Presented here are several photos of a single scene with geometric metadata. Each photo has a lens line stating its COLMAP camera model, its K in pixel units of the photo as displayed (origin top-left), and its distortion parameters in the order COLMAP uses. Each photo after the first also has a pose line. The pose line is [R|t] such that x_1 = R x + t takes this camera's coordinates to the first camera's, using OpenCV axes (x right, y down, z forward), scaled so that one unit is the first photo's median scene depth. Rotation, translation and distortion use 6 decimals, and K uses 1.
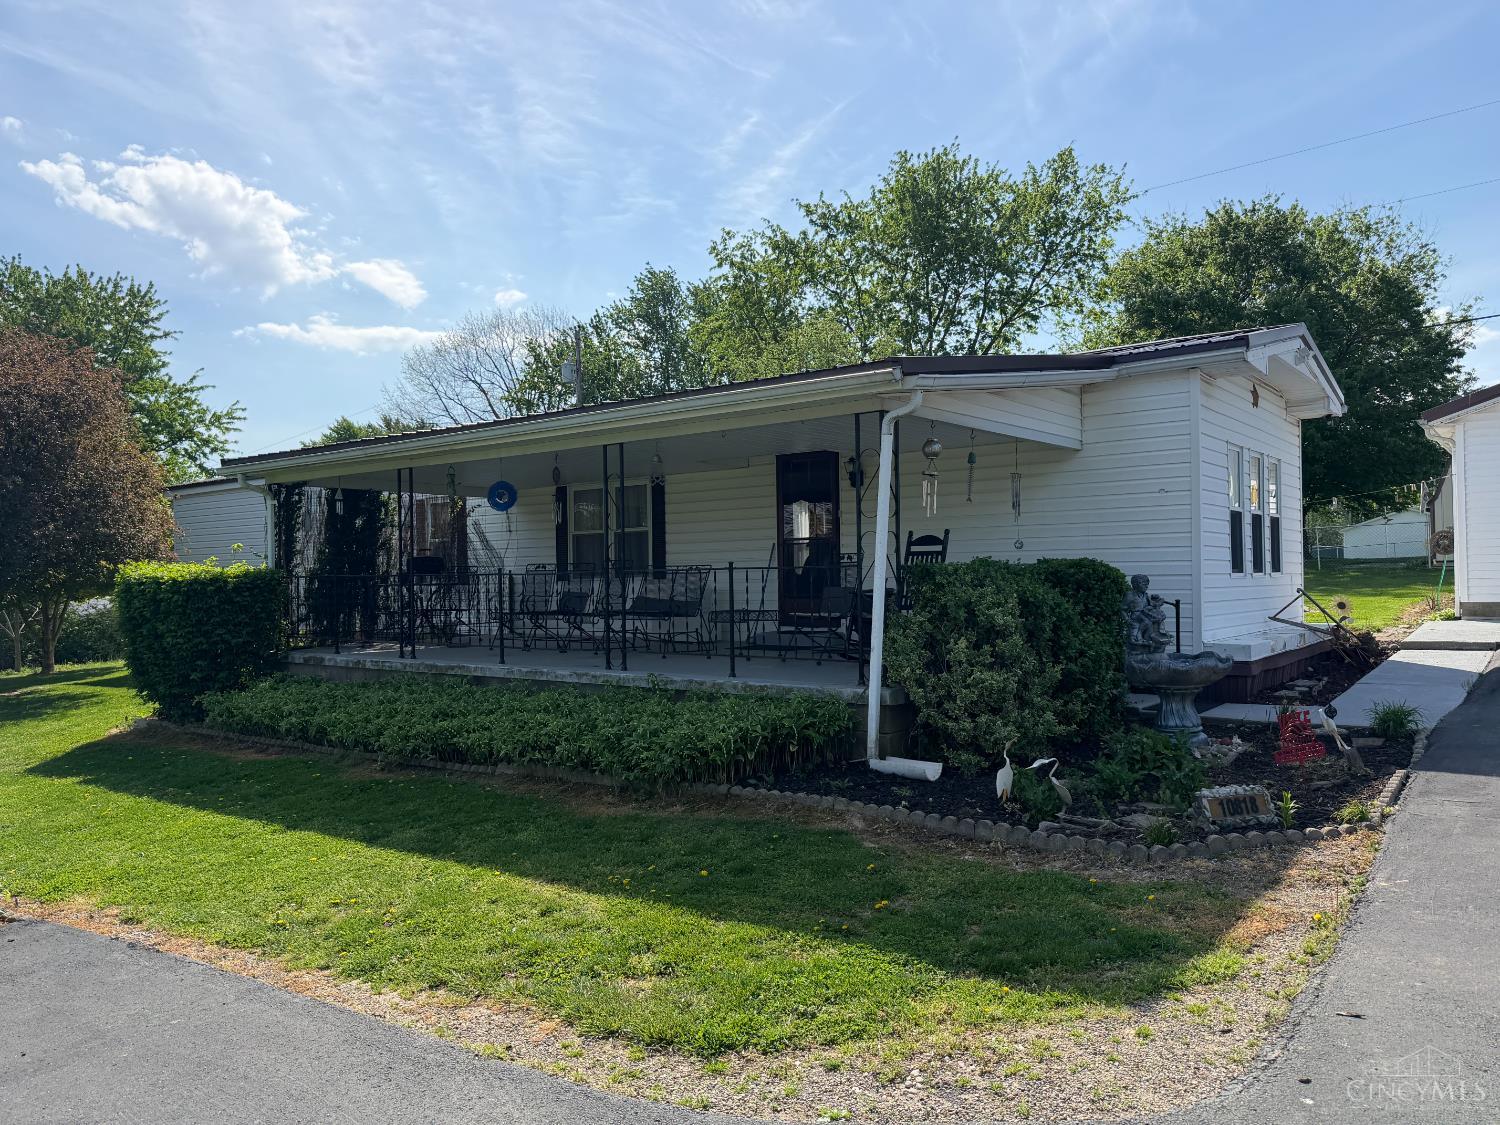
lens RADIAL K [[1060.6, 0, 750.0], [0, 1060.6, 562.5], [0, 0, 1]] dist [0.000162, 0.000266]
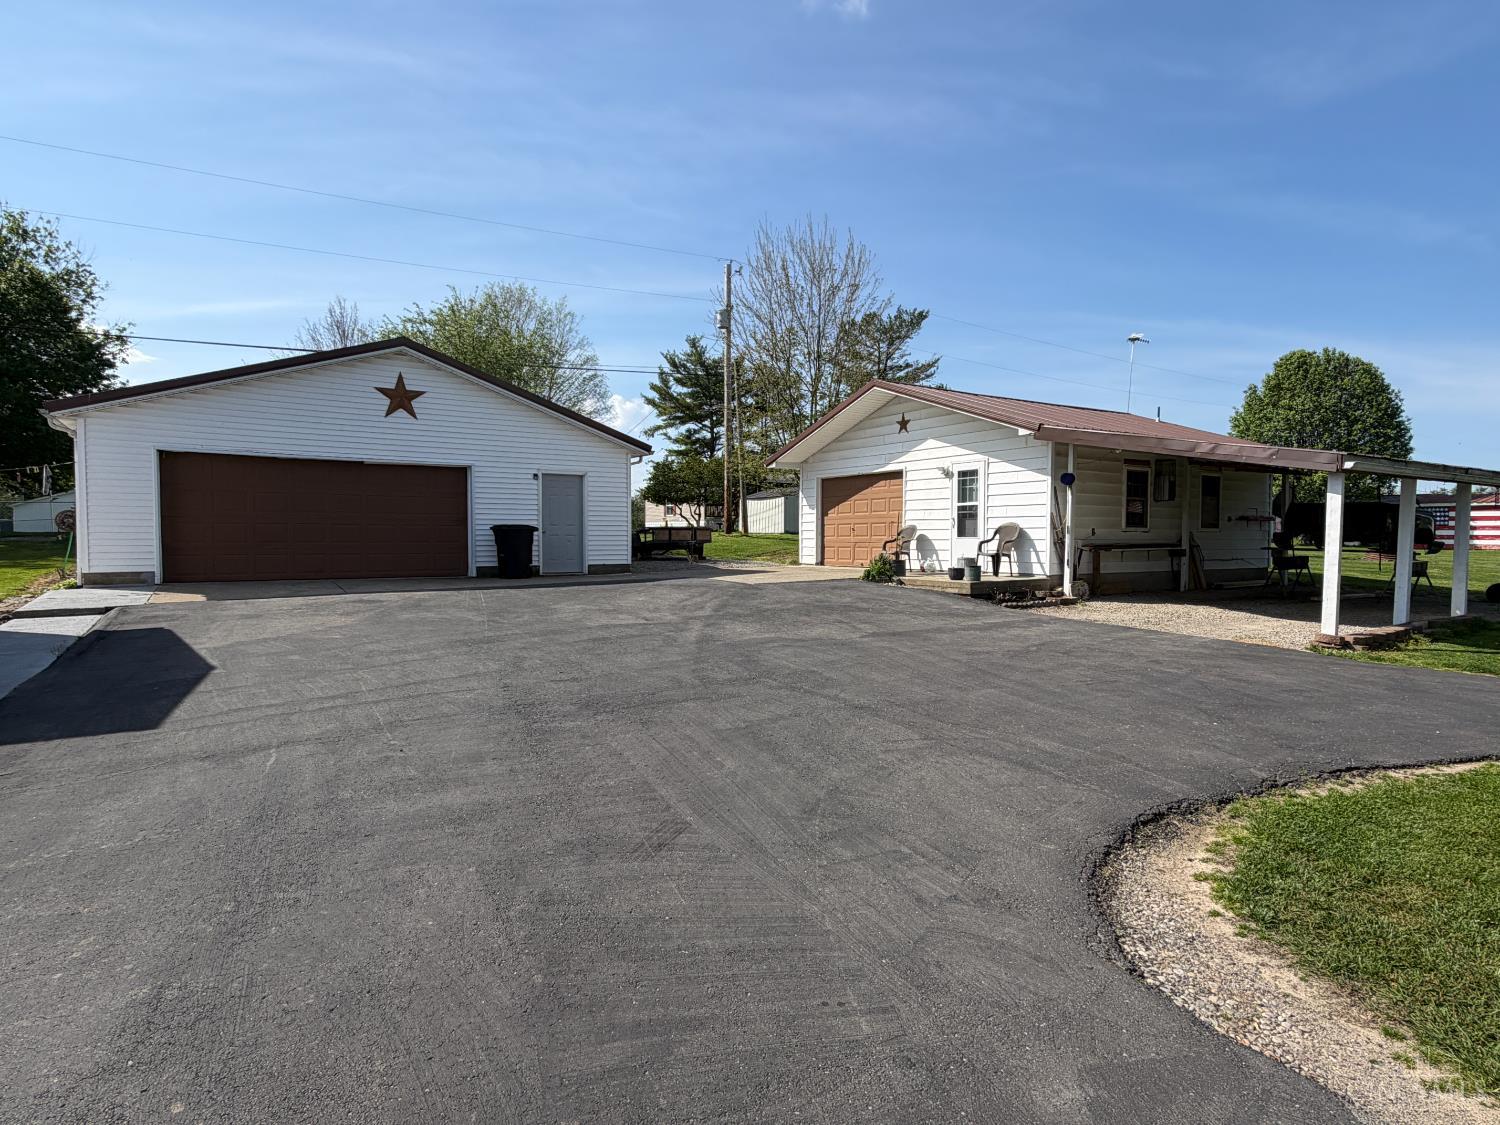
lens RADIAL K [[819.6, 0, 750.0], [0, 819.6, 562.5], [0, 0, 1]] dist [0.000092, 0.000074]
pose [[0.321661, -0.010299, 0.946799, 0.053258], [-0.018252, 0.999688, 0.017075, -0.002252], [-0.946679, -0.022774, 0.321372, 0.020569]]
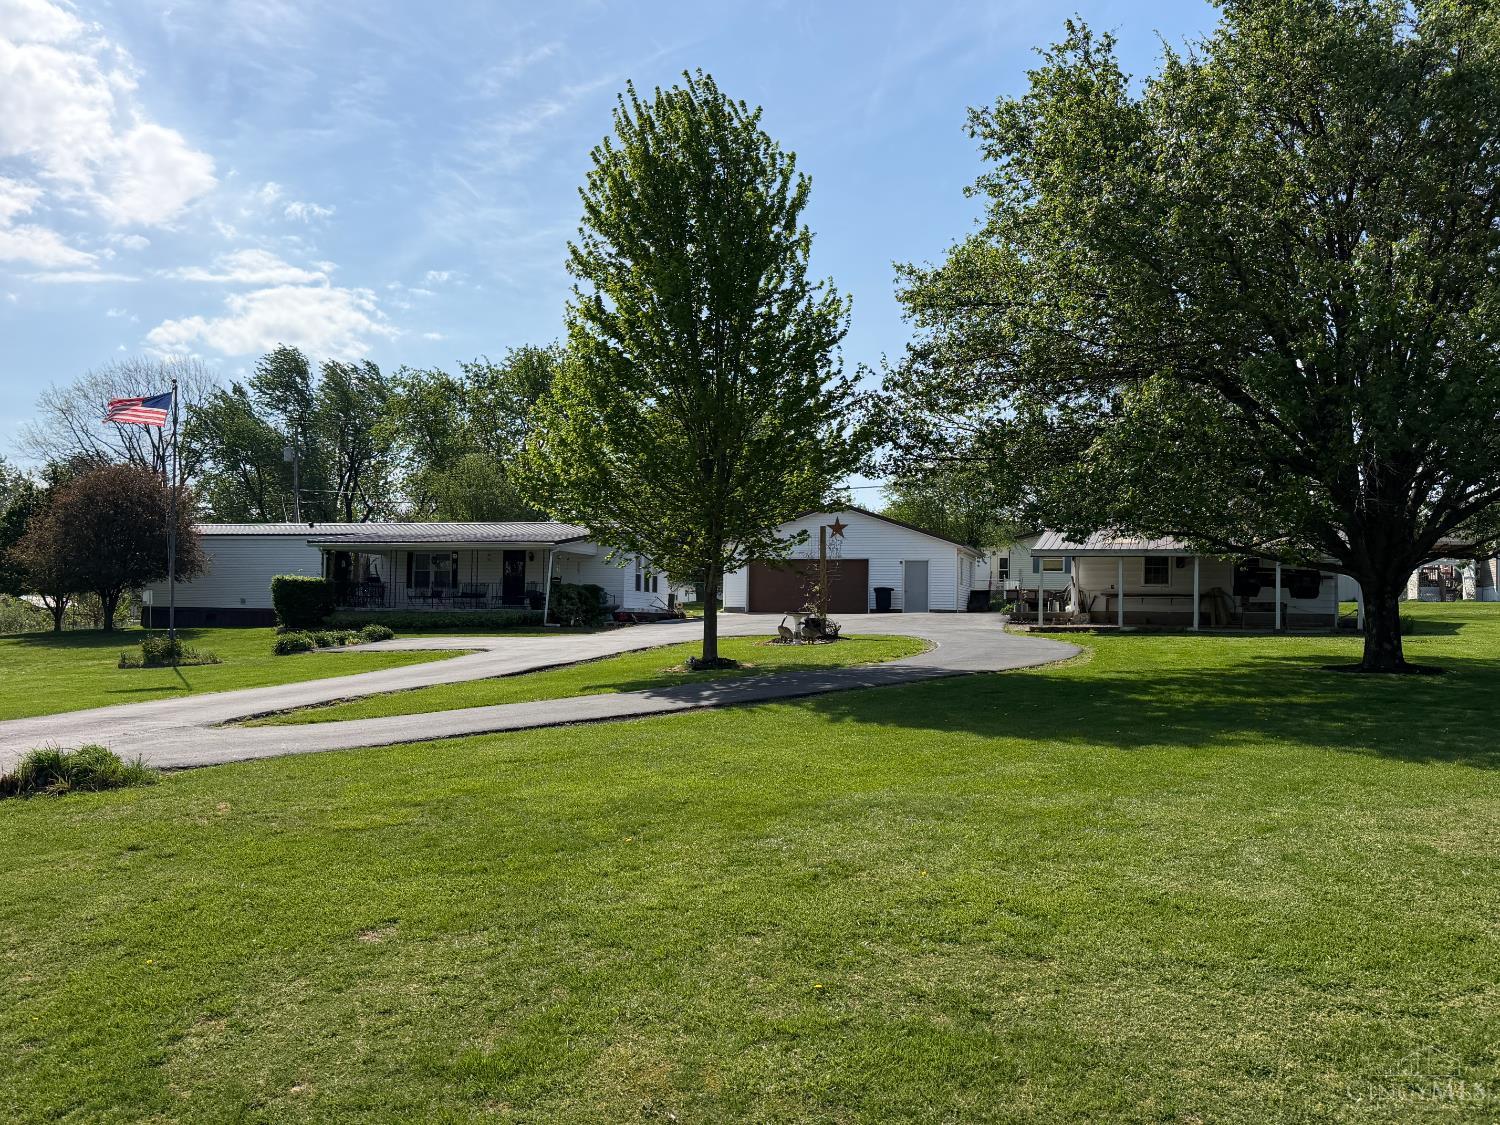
lens RADIAL K [[1266.9, 0, 750.0], [0, 1266.9, 562.5], [0, 0, 1]] dist [0.000815, 0.000110]
pose [[0.932955, 0.043398, 0.357367, -0.622689], [-0.031028, 0.998707, -0.040277, 0.064629], [-0.358652, 0.026489, 0.933095, -2.692899]]
